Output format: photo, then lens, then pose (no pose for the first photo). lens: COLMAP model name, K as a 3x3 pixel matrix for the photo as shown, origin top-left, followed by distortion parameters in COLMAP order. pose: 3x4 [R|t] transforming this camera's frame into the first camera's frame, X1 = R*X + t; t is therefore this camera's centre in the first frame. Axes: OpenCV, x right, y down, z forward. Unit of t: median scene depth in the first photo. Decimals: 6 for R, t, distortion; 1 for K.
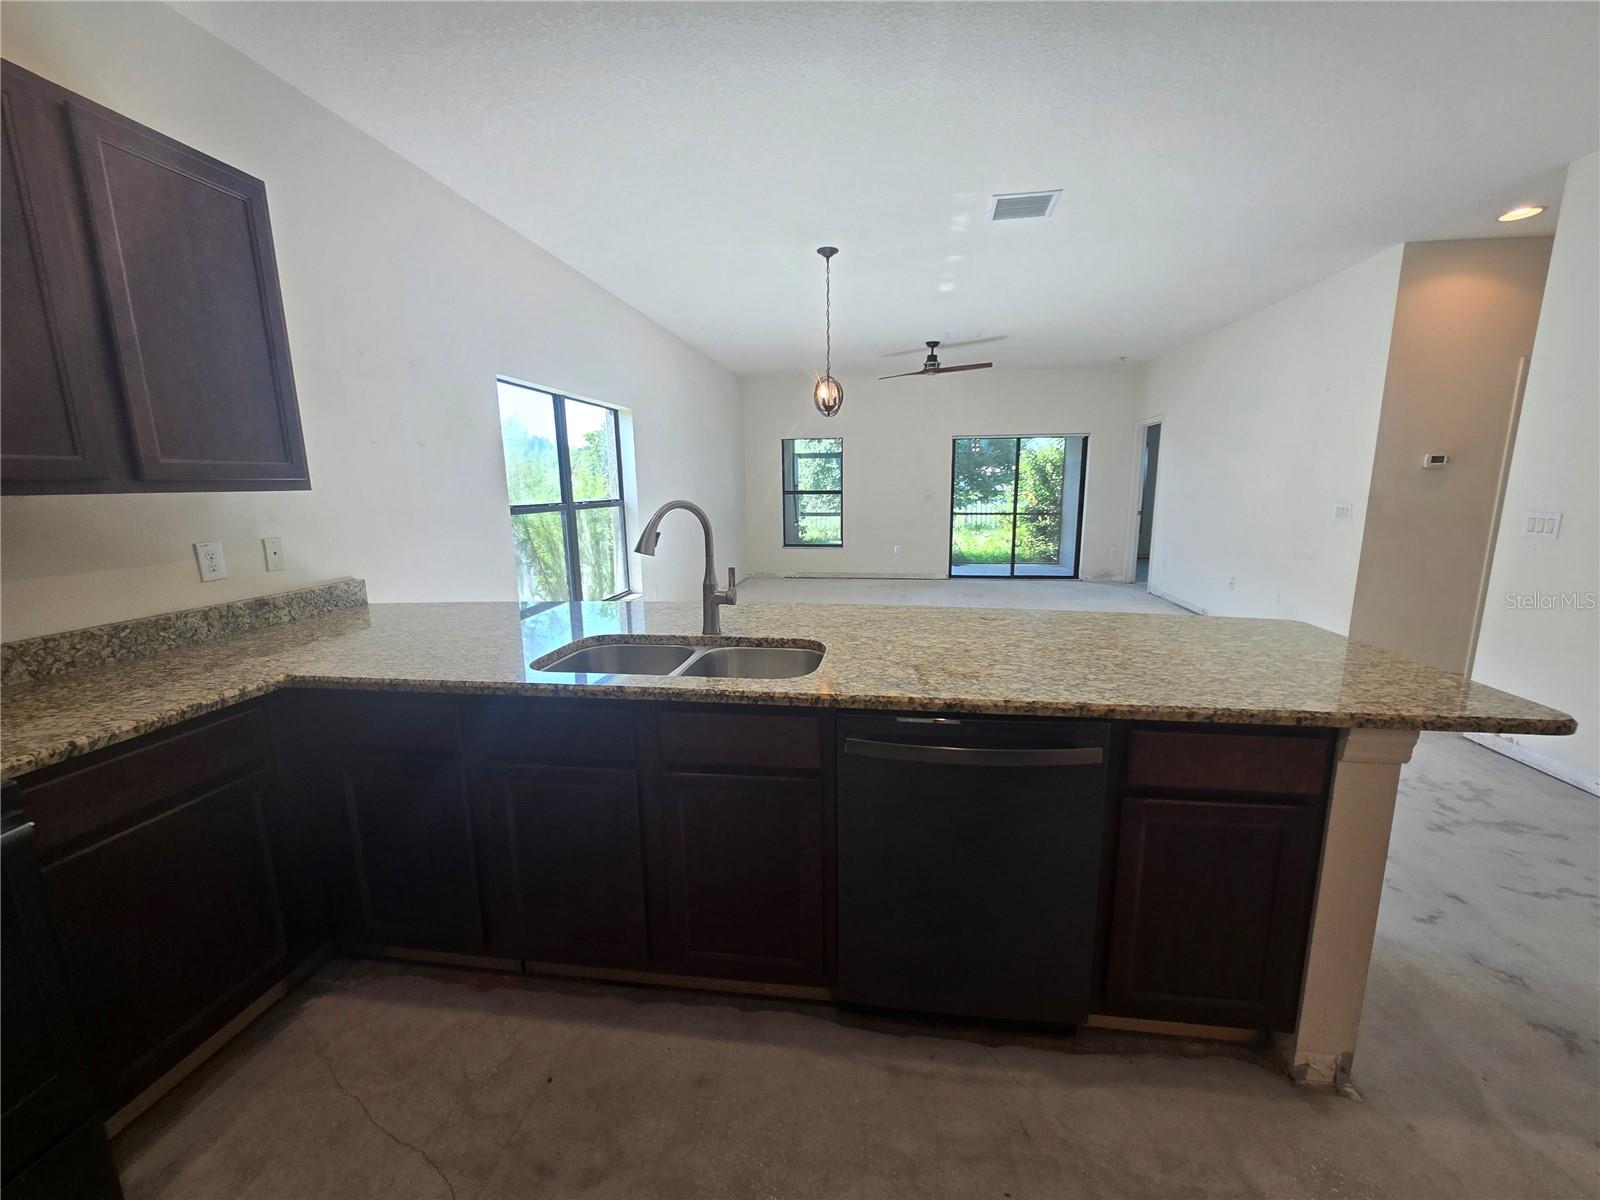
lens RADIAL K [[651.4, 0, 807.1], [0, 651.4, 599.0], [0, 0, 1]] dist [-0.003107, 0.002059]
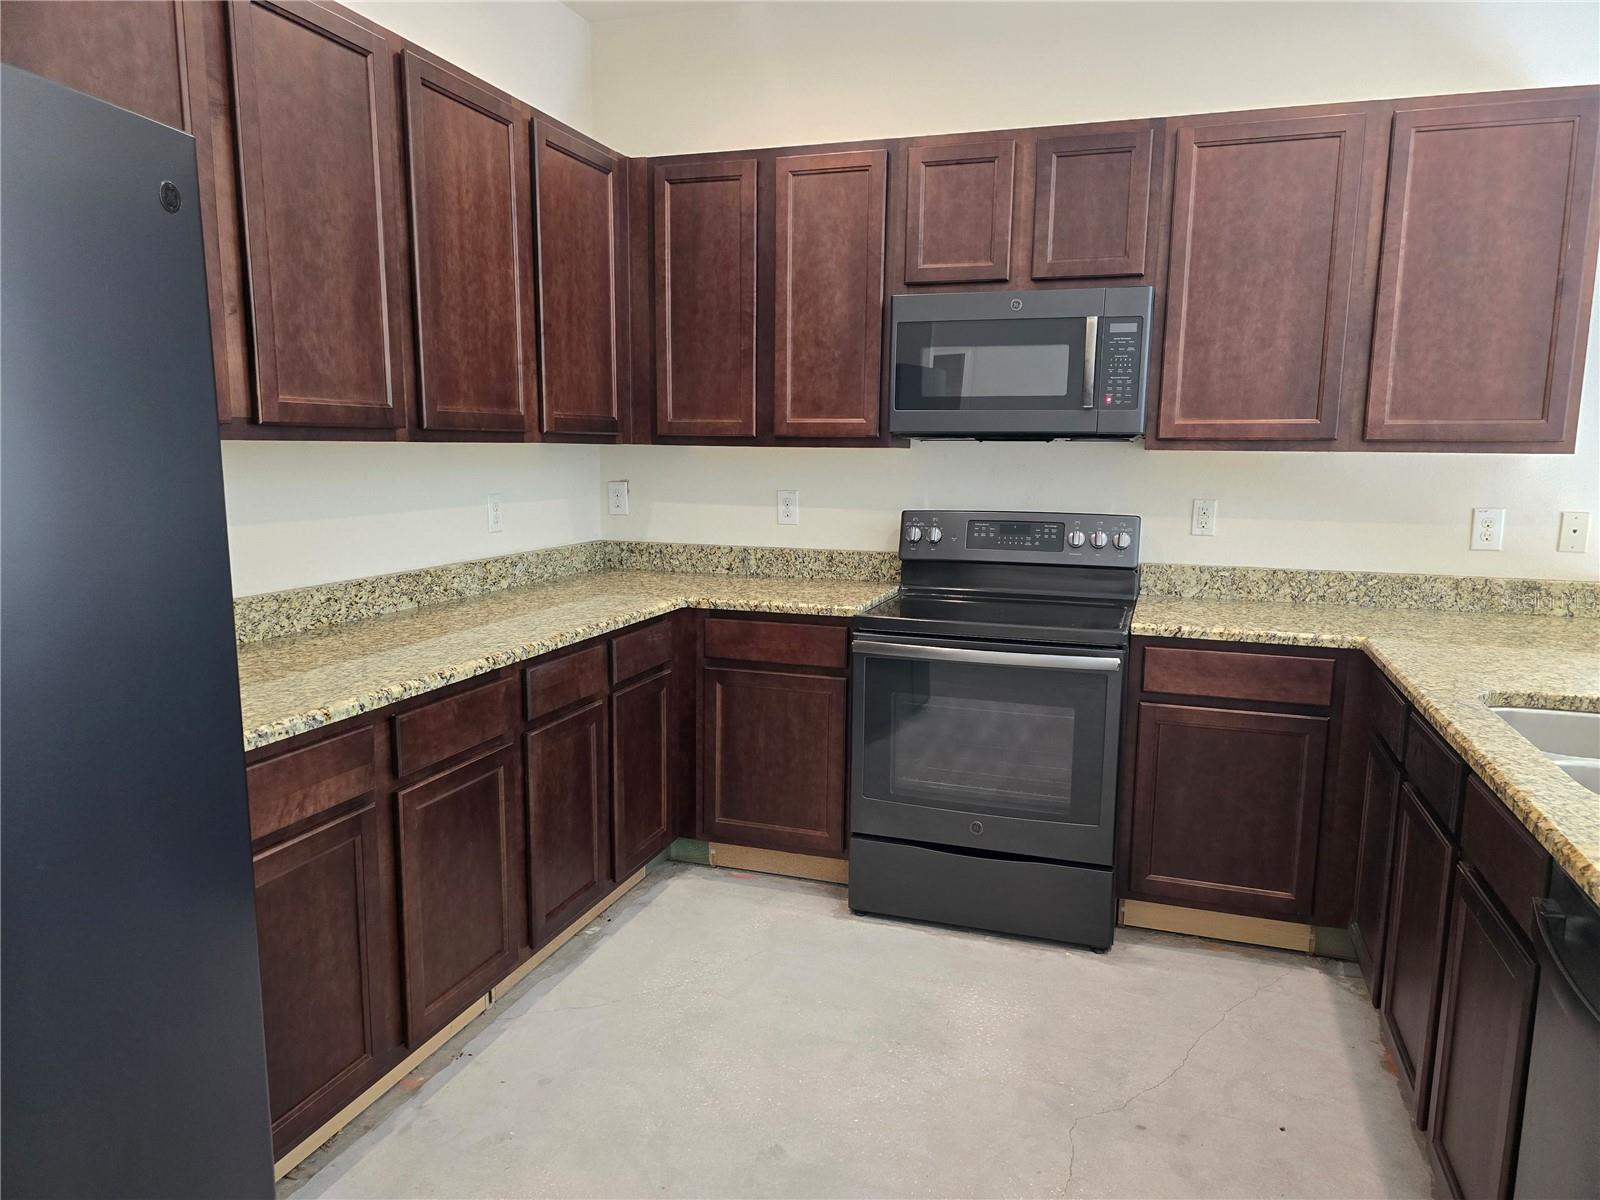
lens RADIAL K [[1074.9, 0, 824.9], [0, 1074.9, 603.4], [0, 0, 1]] dist [0.057503, -0.045567]
pose [[-0.164729, 0.154143, -0.974220, 0.793266], [-0.184078, 0.965555, 0.183898, -0.073128], [0.969010, 0.209625, -0.130680, 0.352262]]
